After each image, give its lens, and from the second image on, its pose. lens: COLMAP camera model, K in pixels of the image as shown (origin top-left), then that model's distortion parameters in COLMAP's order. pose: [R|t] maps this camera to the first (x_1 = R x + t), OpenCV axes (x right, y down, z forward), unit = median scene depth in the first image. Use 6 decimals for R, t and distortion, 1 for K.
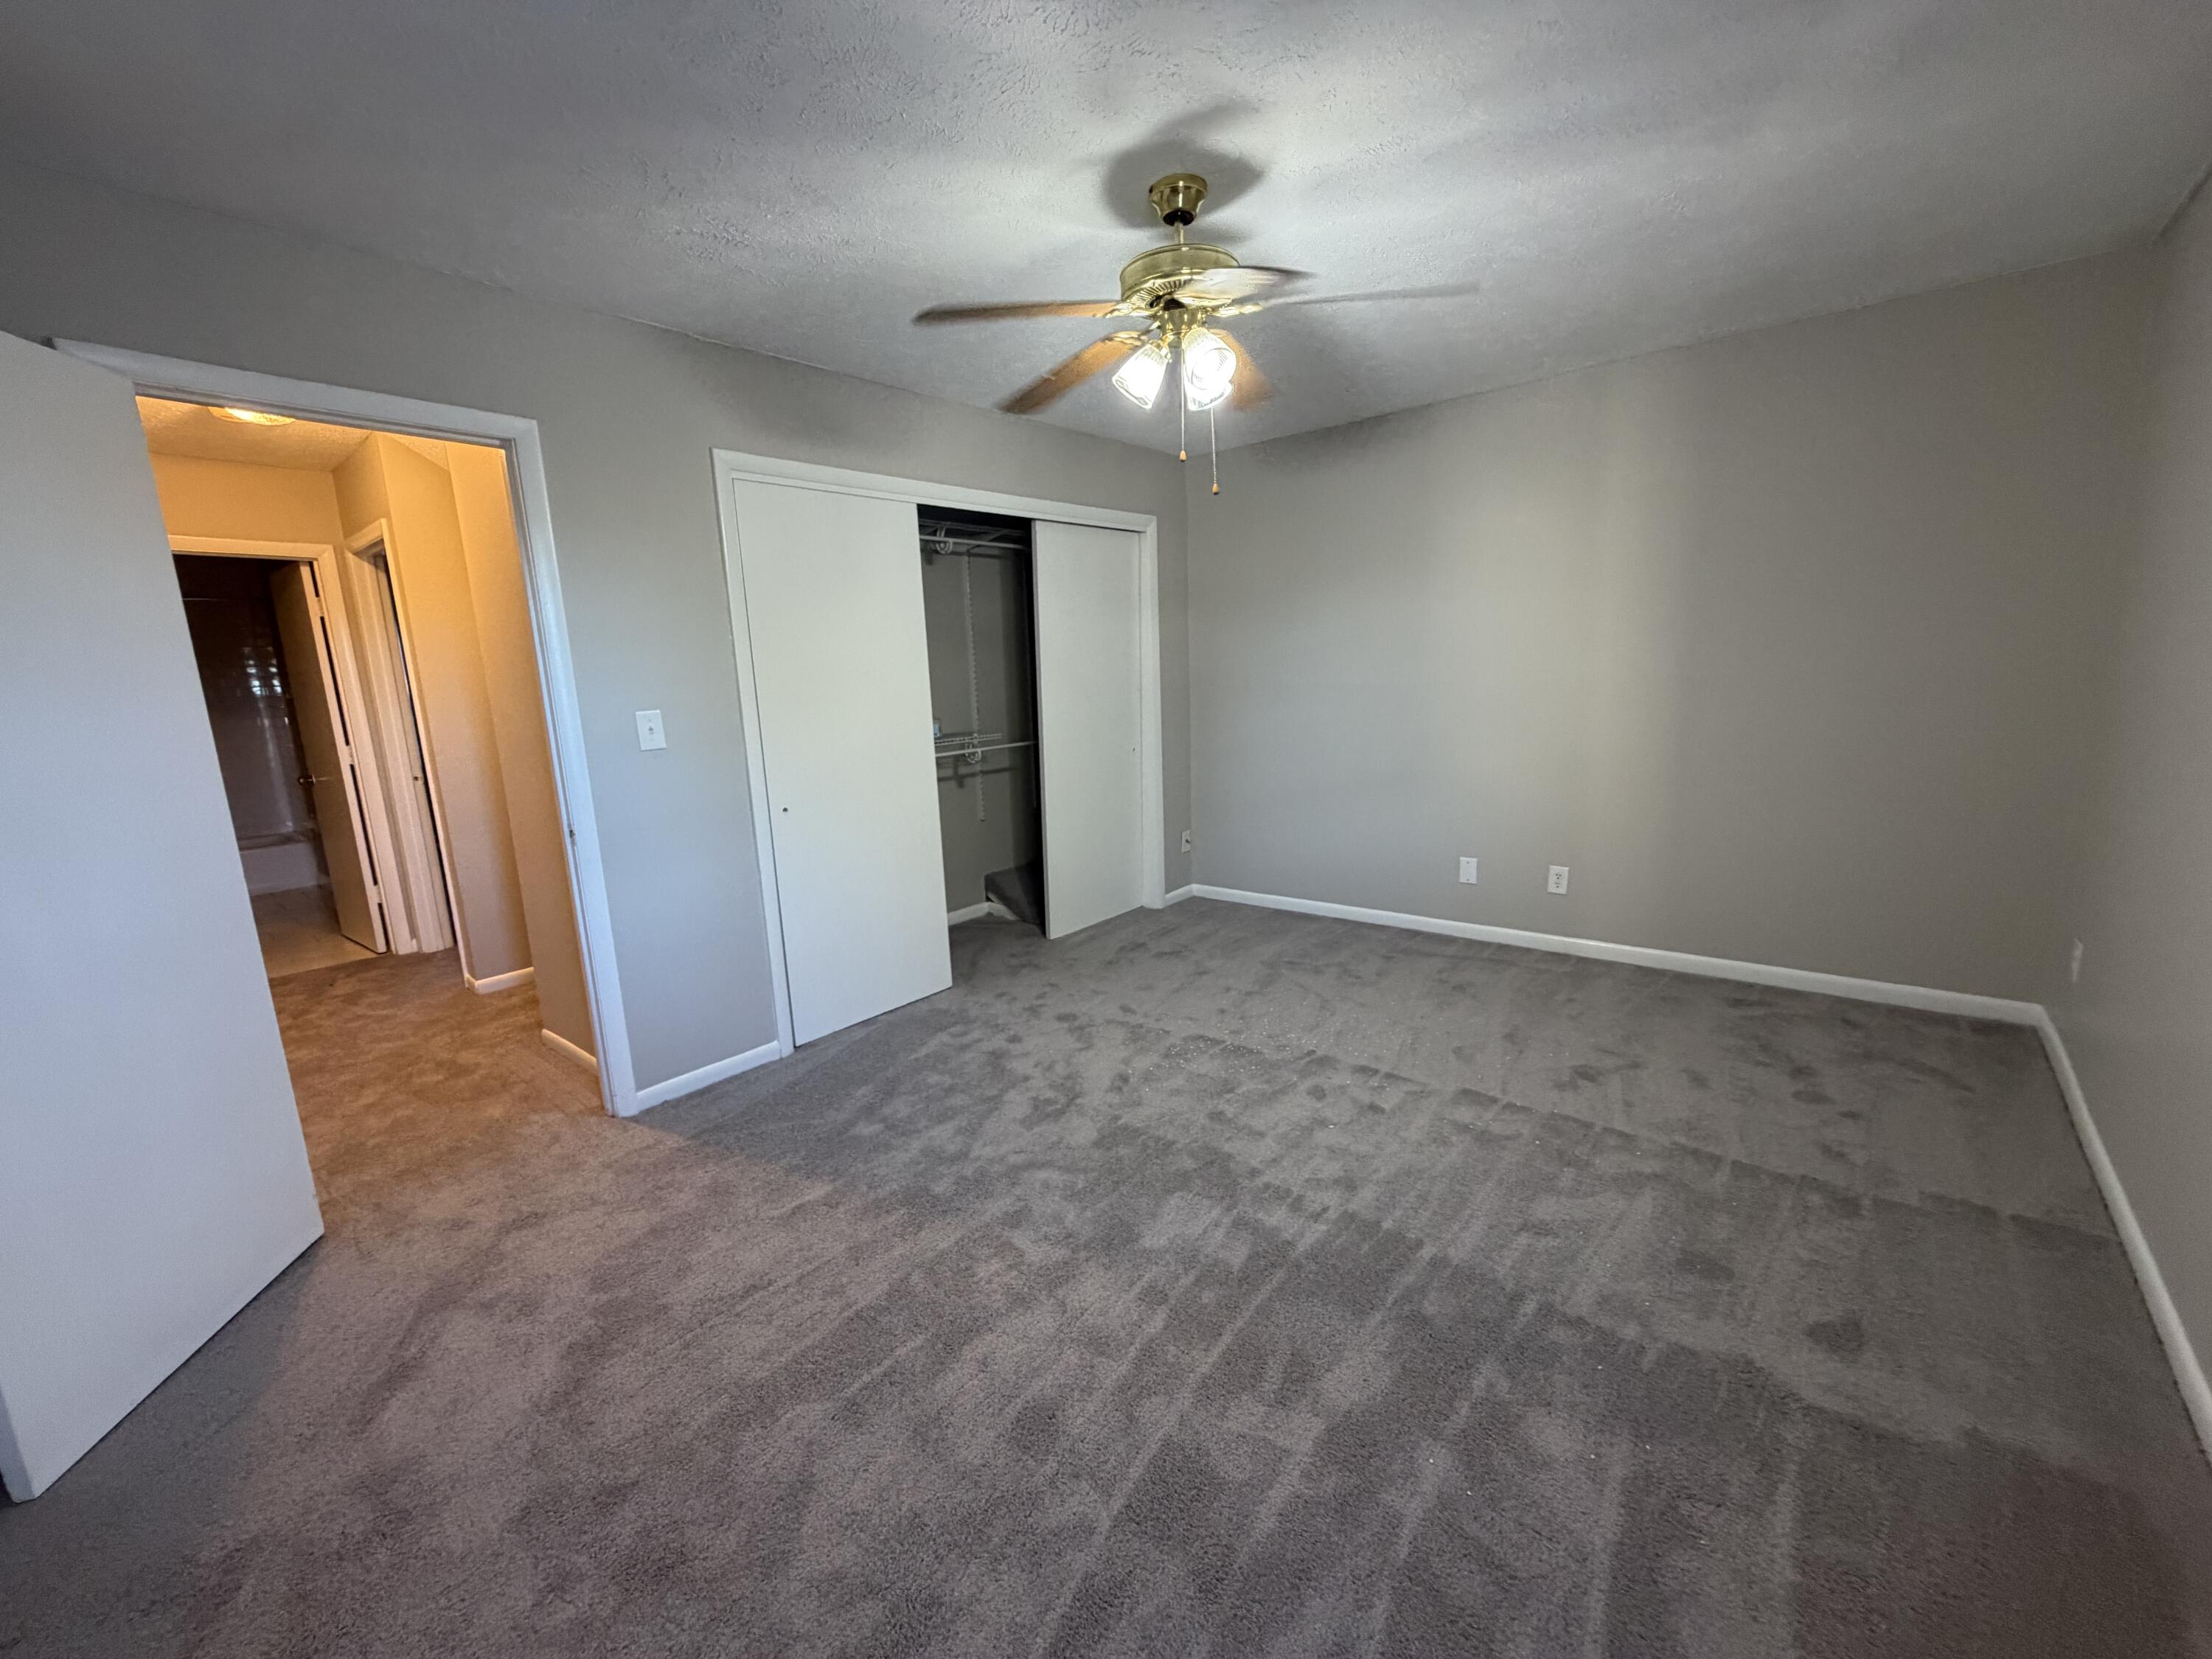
lens RADIAL K [[878.5, 0, 1098.2], [0, 878.5, 828.2], [0, 0, 1]] dist [-0.001862, 0.000088]
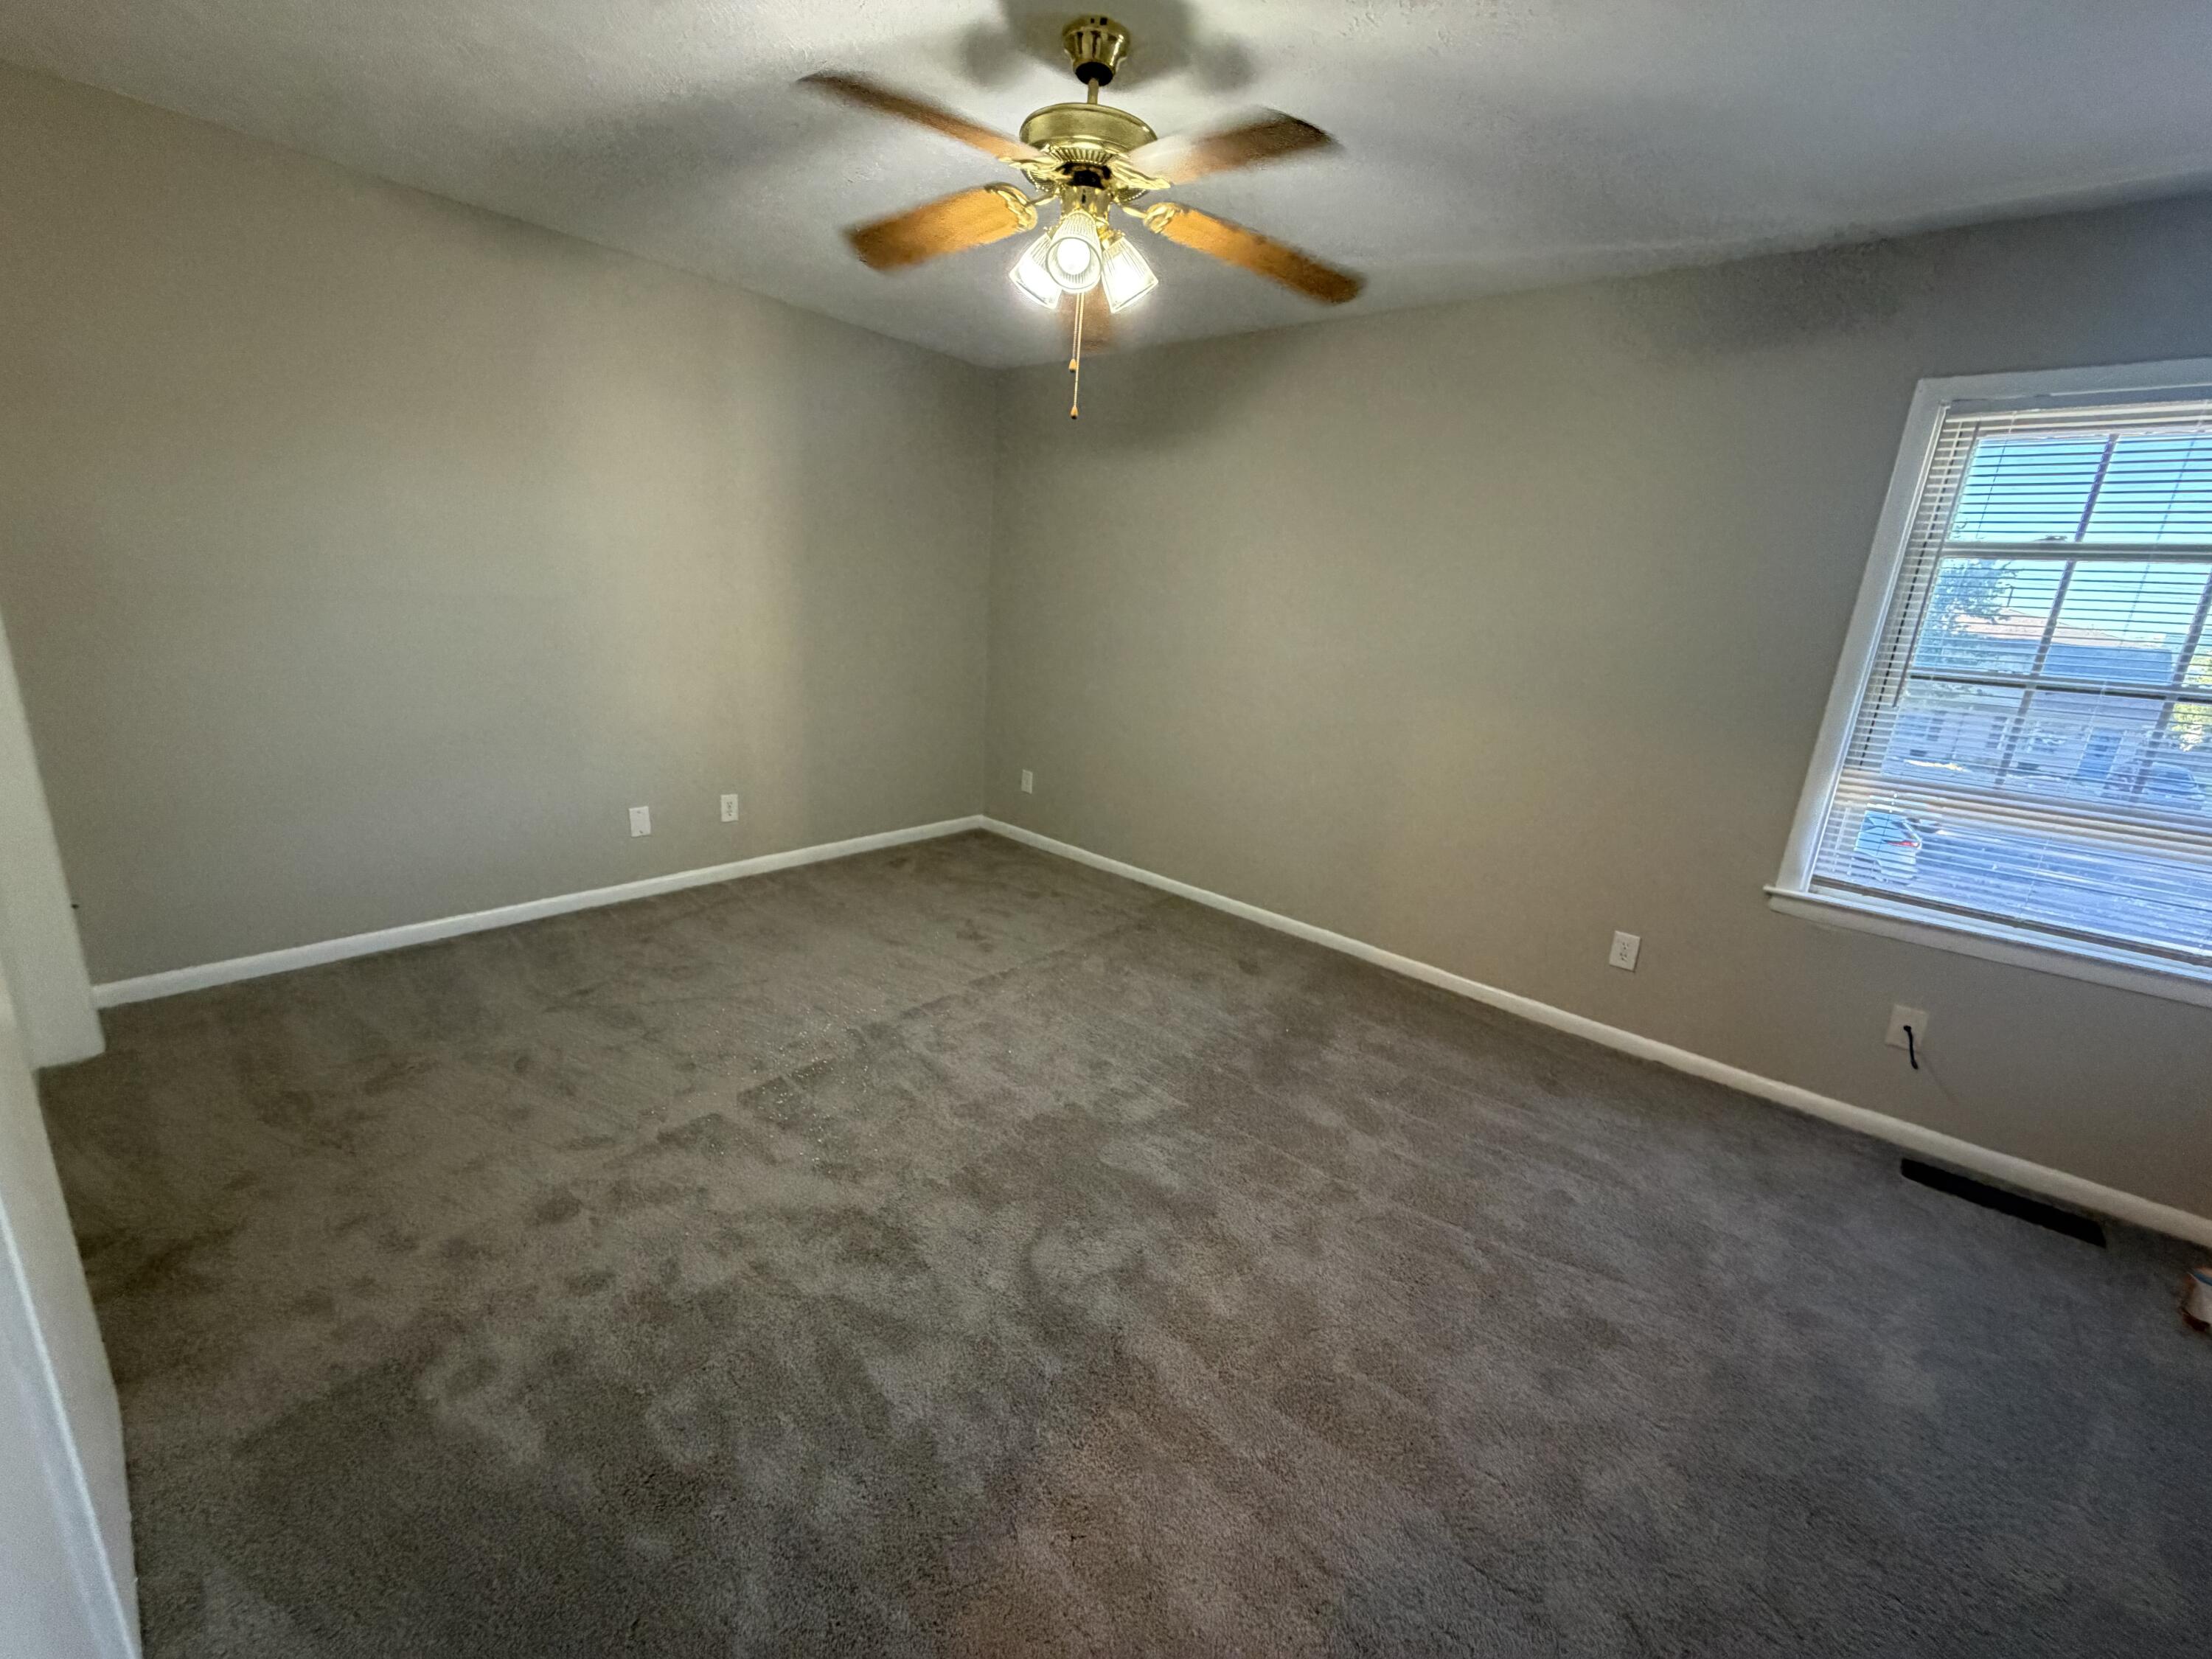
lens RADIAL K [[878.5, 0, 1098.2], [0, 878.5, 828.2], [0, 0, 1]] dist [-0.001862, 0.000088]
pose [[0.013993, -0.217832, 0.975886, -0.556546], [0.111050, 0.970282, 0.214989, -0.107603], [-0.993716, 0.105364, 0.037767, 0.653487]]
